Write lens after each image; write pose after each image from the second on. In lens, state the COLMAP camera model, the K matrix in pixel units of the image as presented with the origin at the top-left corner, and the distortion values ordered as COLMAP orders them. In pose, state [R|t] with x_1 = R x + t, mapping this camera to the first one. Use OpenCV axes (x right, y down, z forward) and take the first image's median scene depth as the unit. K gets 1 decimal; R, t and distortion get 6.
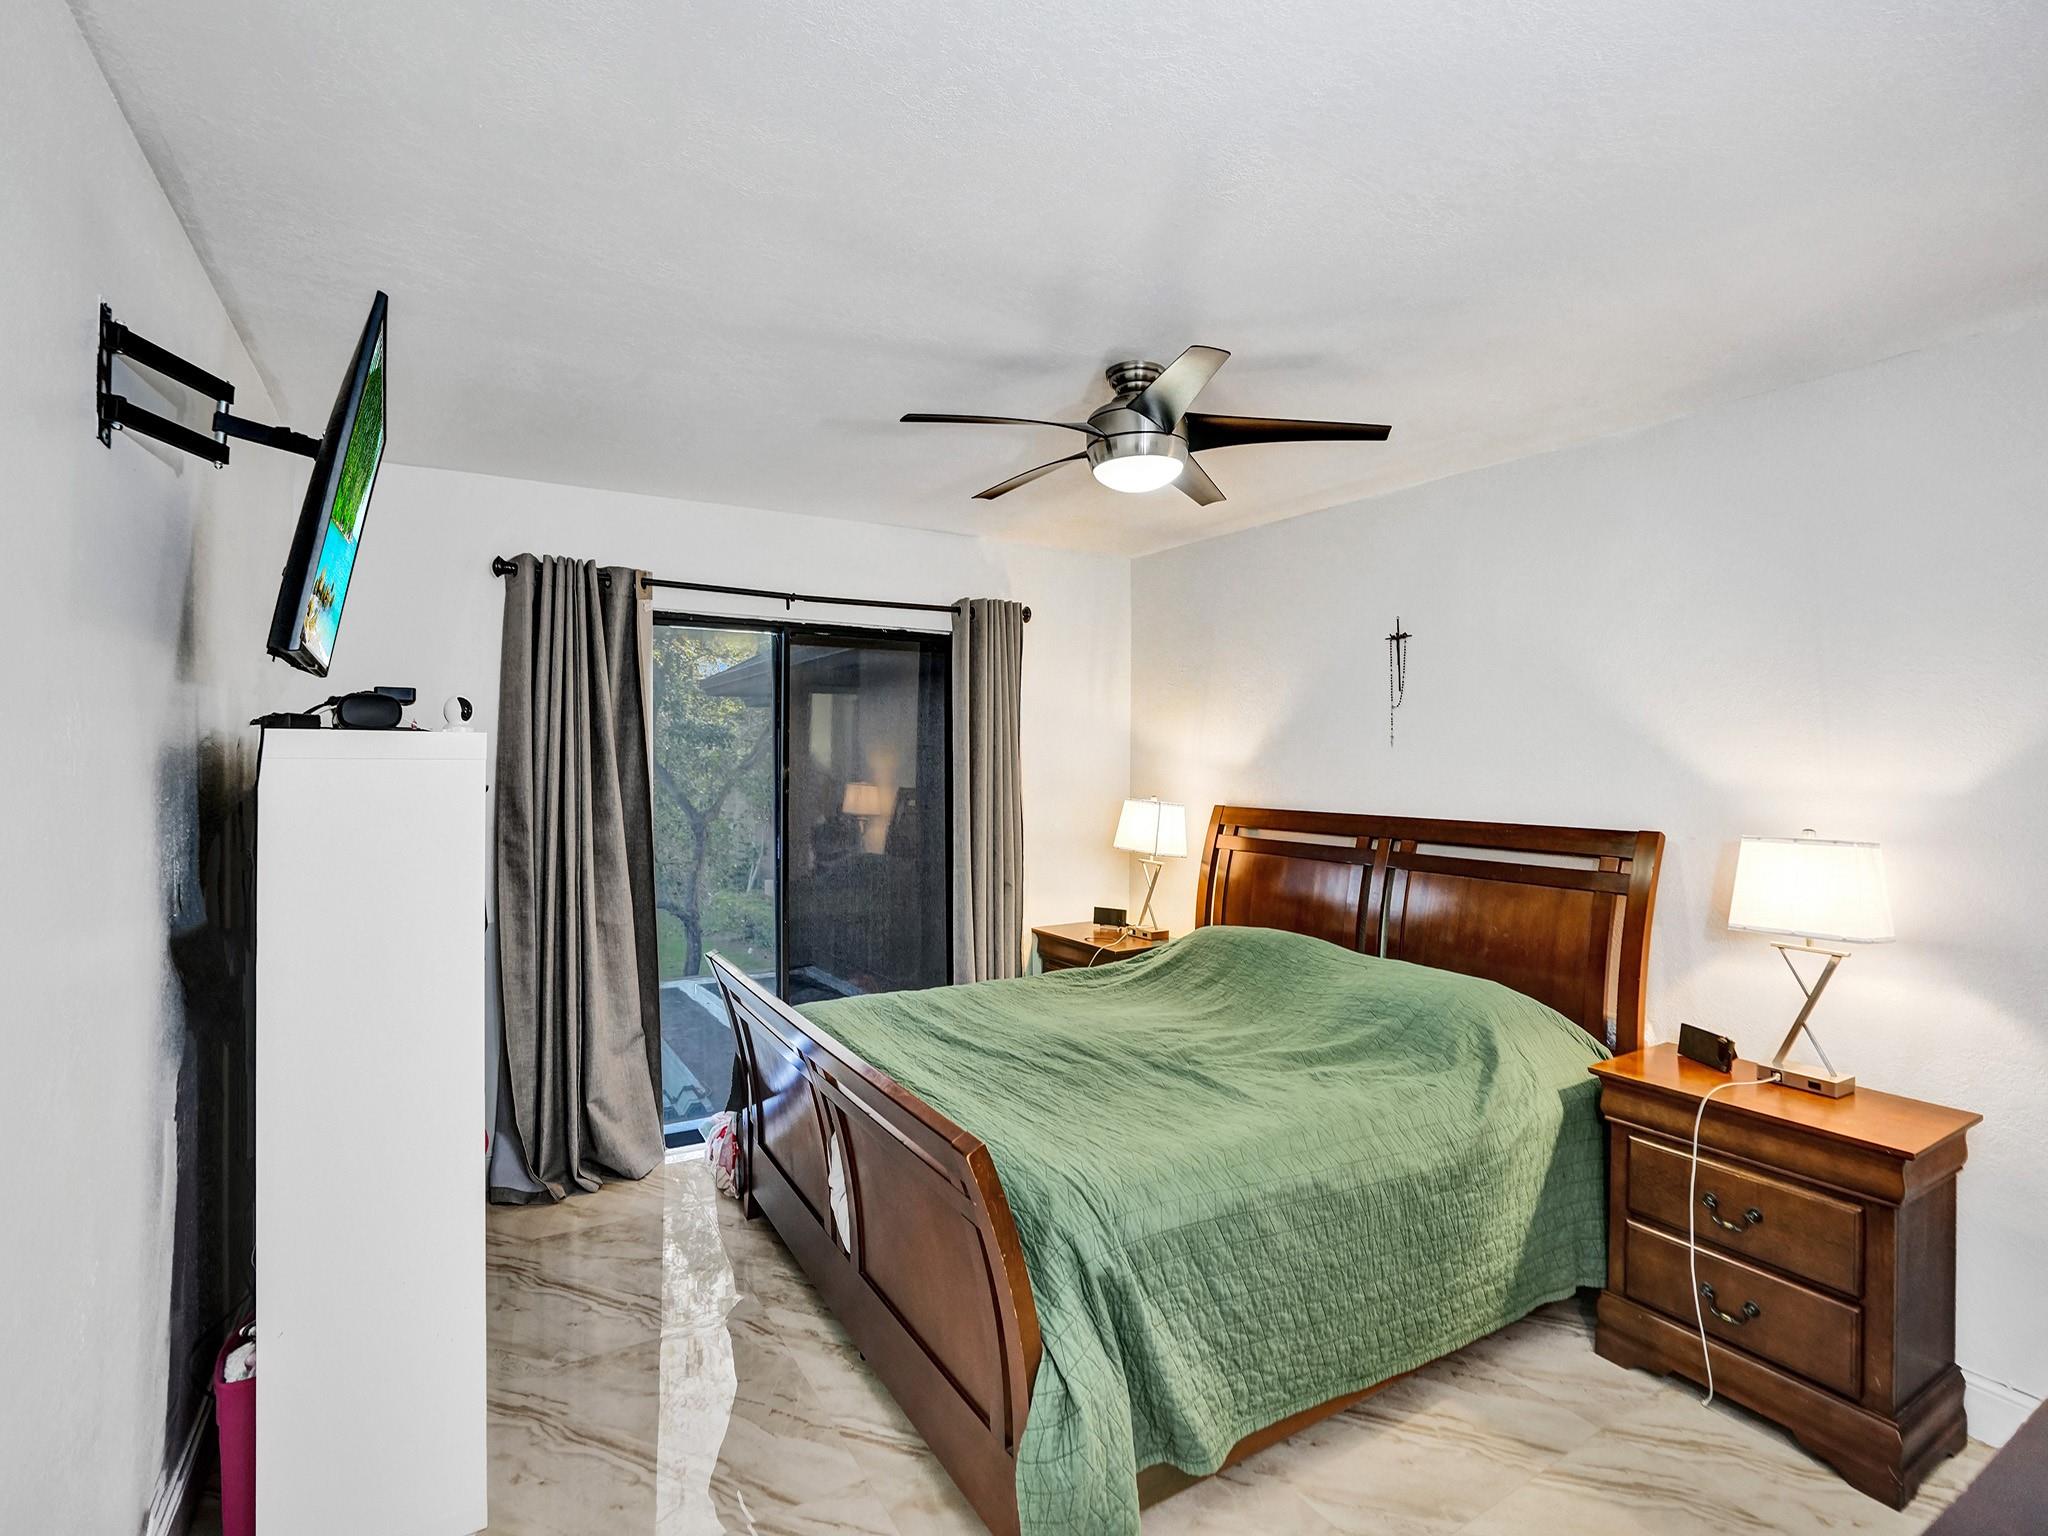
lens RADIAL K [[964.7, 0, 1021.4], [0, 964.7, 763.9], [0, 0, 1]] dist [-0.065900, 0.029924]
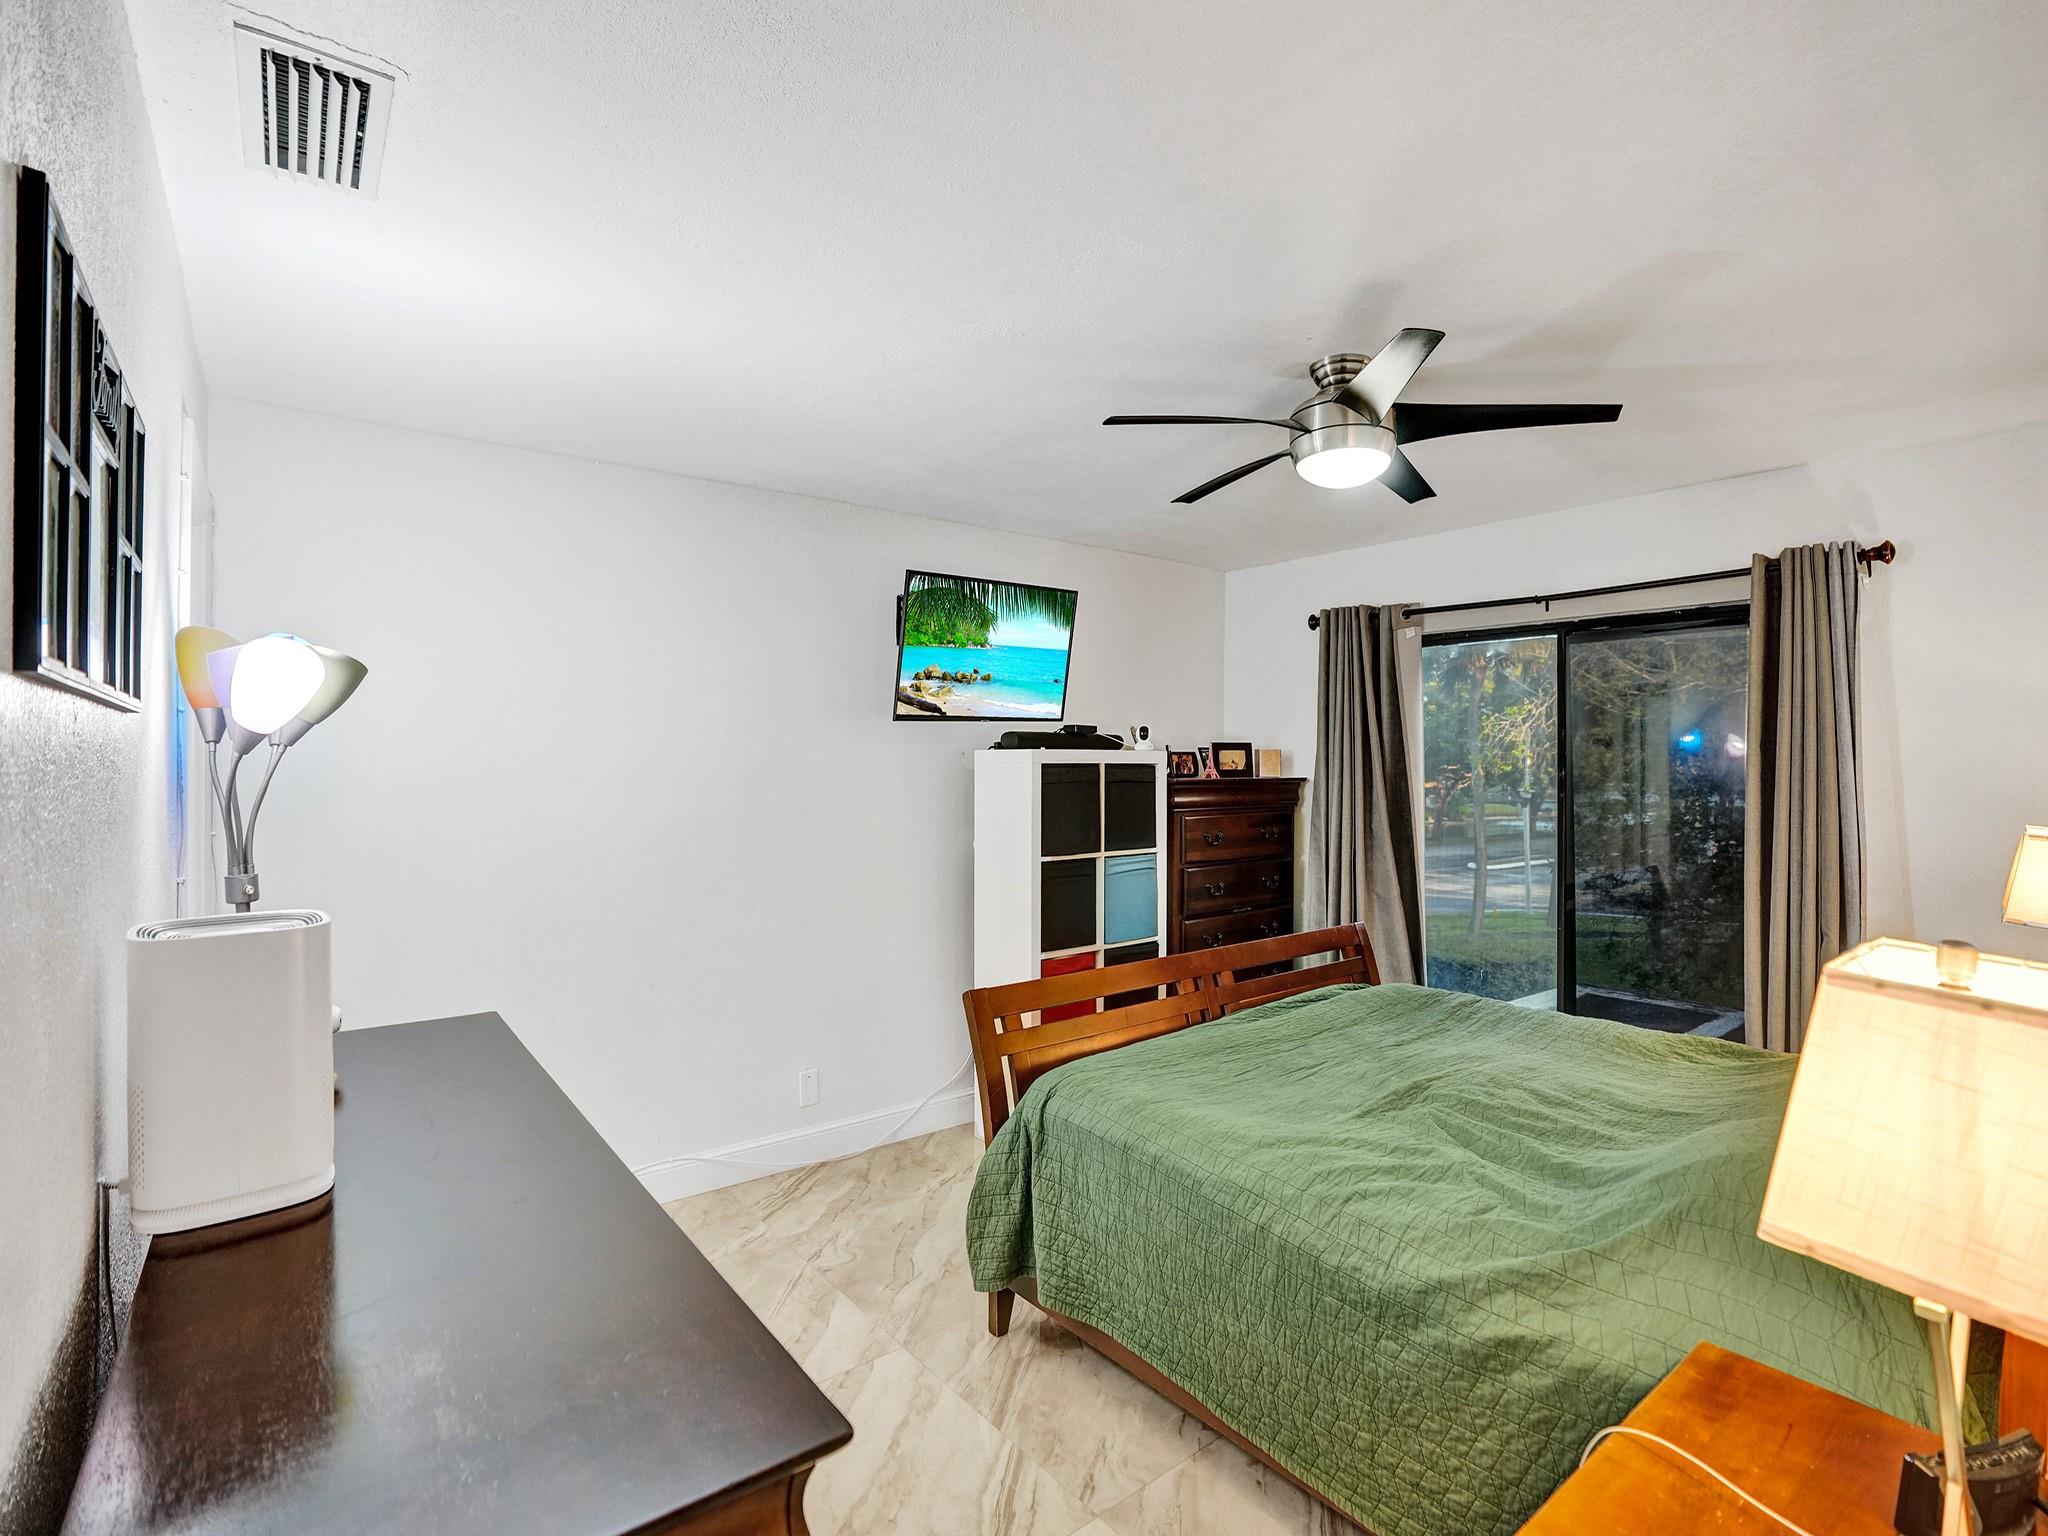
lens RADIAL K [[990.7, 0, 1098.7], [0, 990.7, 758.0], [0, 0, 1]] dist [-0.001137, -0.000178]
pose [[0.152044, -0.005600, -0.988358, 1.172098], [-0.016643, 0.999828, -0.008226, 0.012433], [0.988234, 0.017700, 0.151924, 0.646145]]
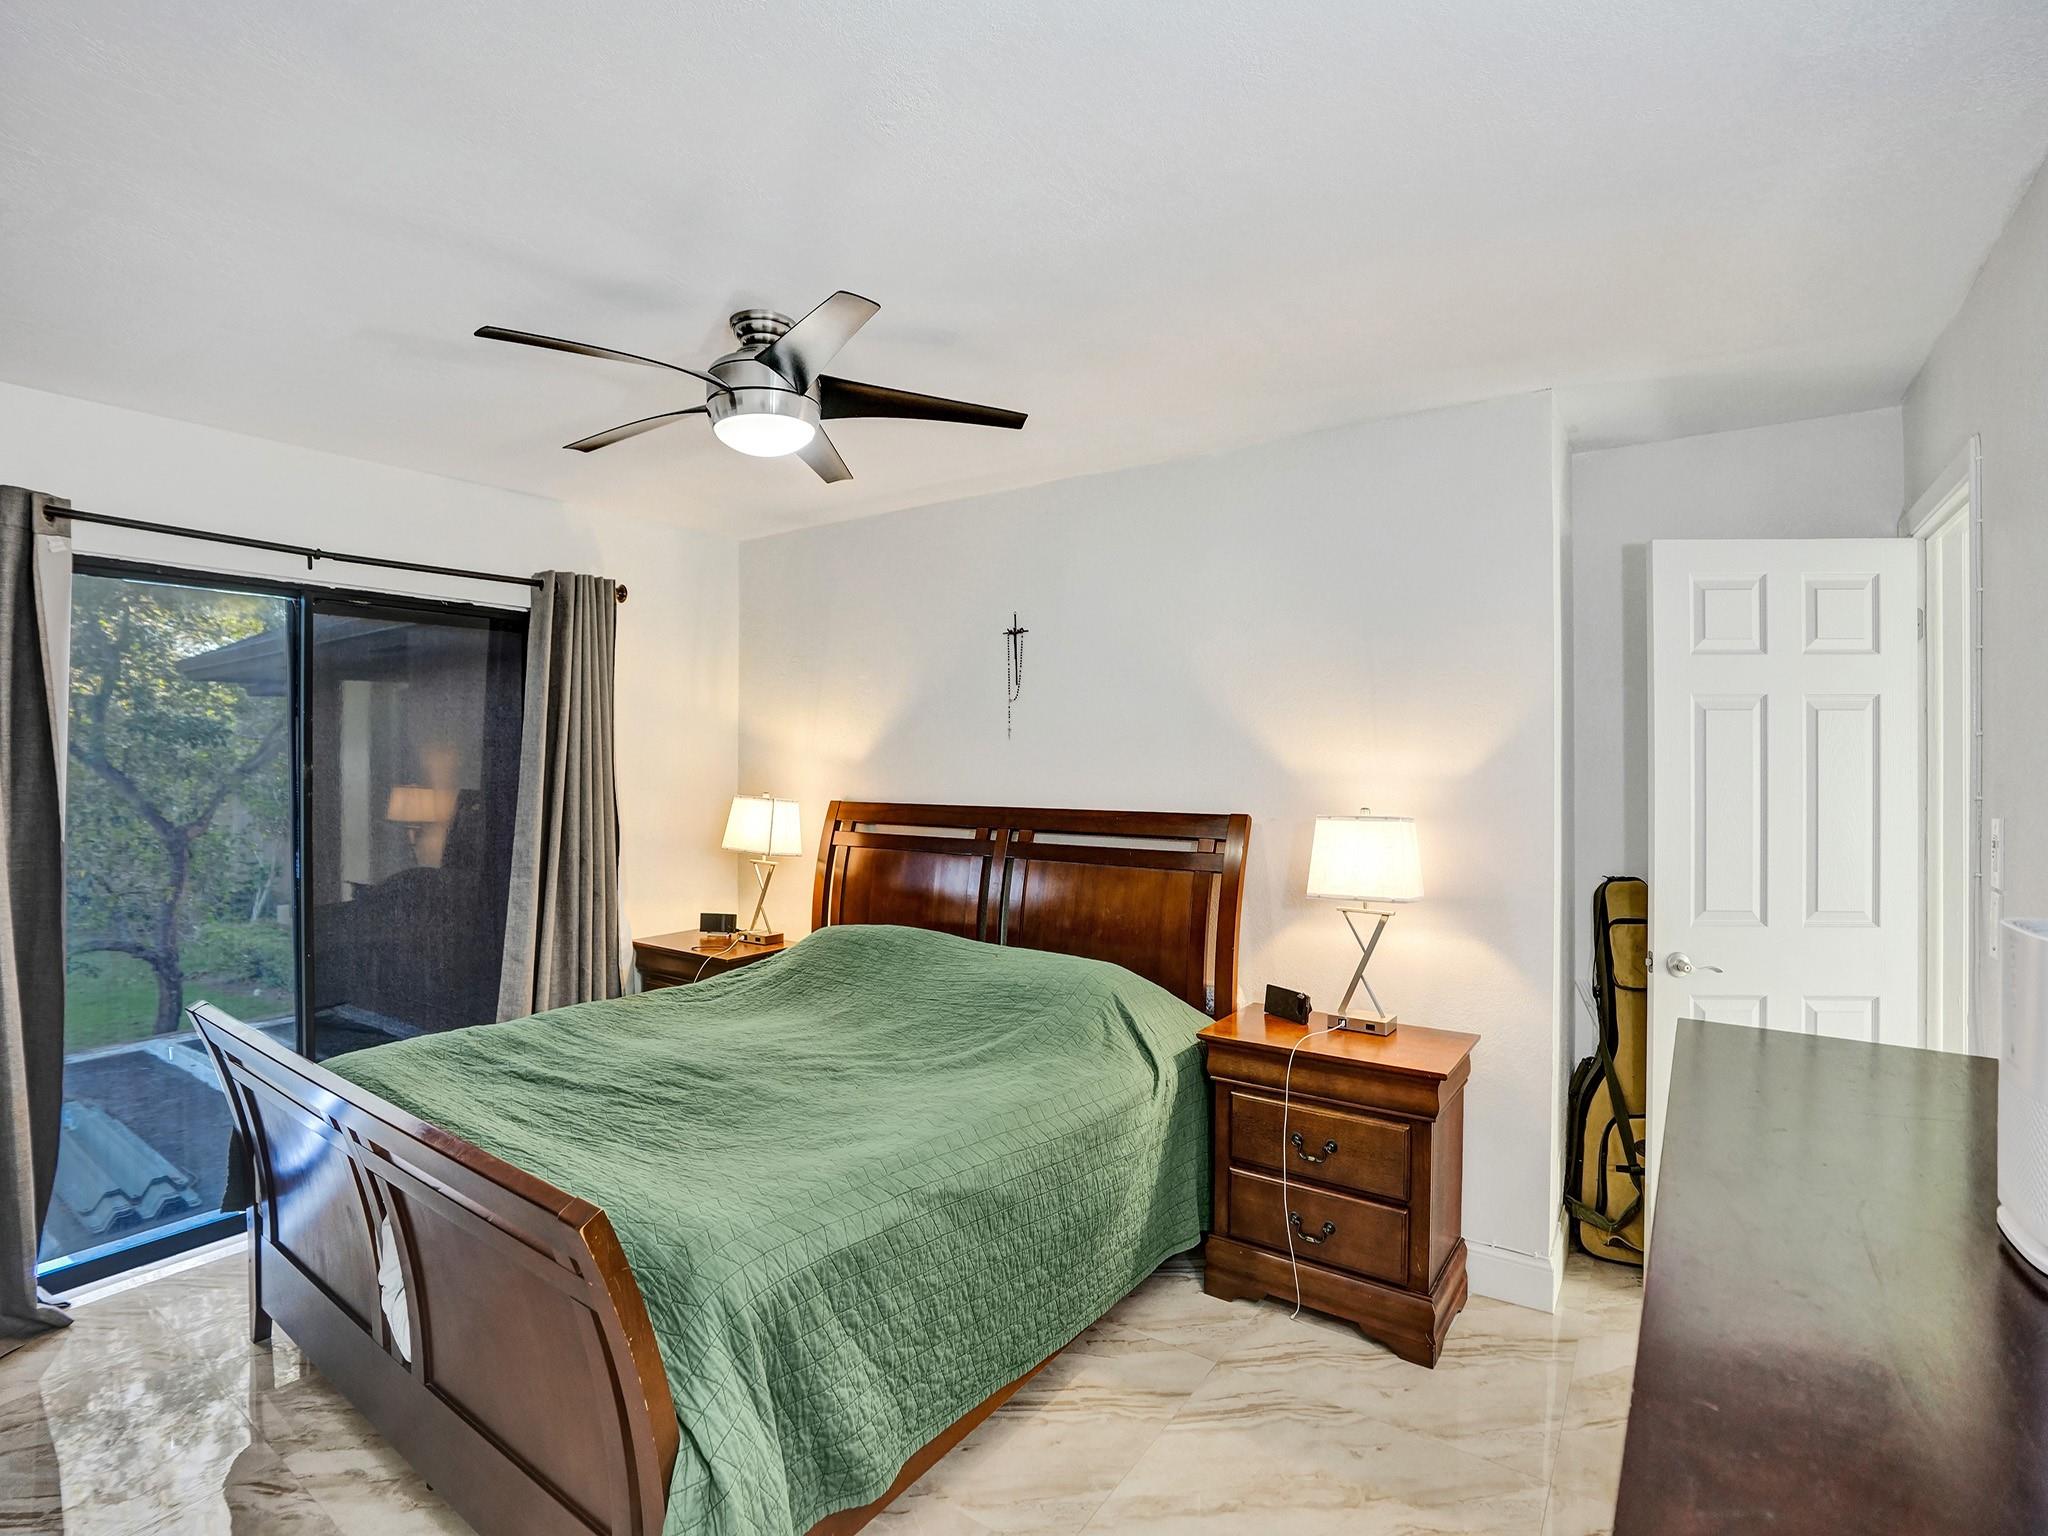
lens RADIAL K [[964.7, 0, 1021.4], [0, 964.7, 763.9], [0, 0, 1]] dist [-0.065900, 0.029924]
pose [[0.916582, -0.006705, 0.399790, -0.017441], [0.006114, 0.999978, 0.002753, 0.007531], [-0.399800, -0.000079, 0.916602, 0.063898]]
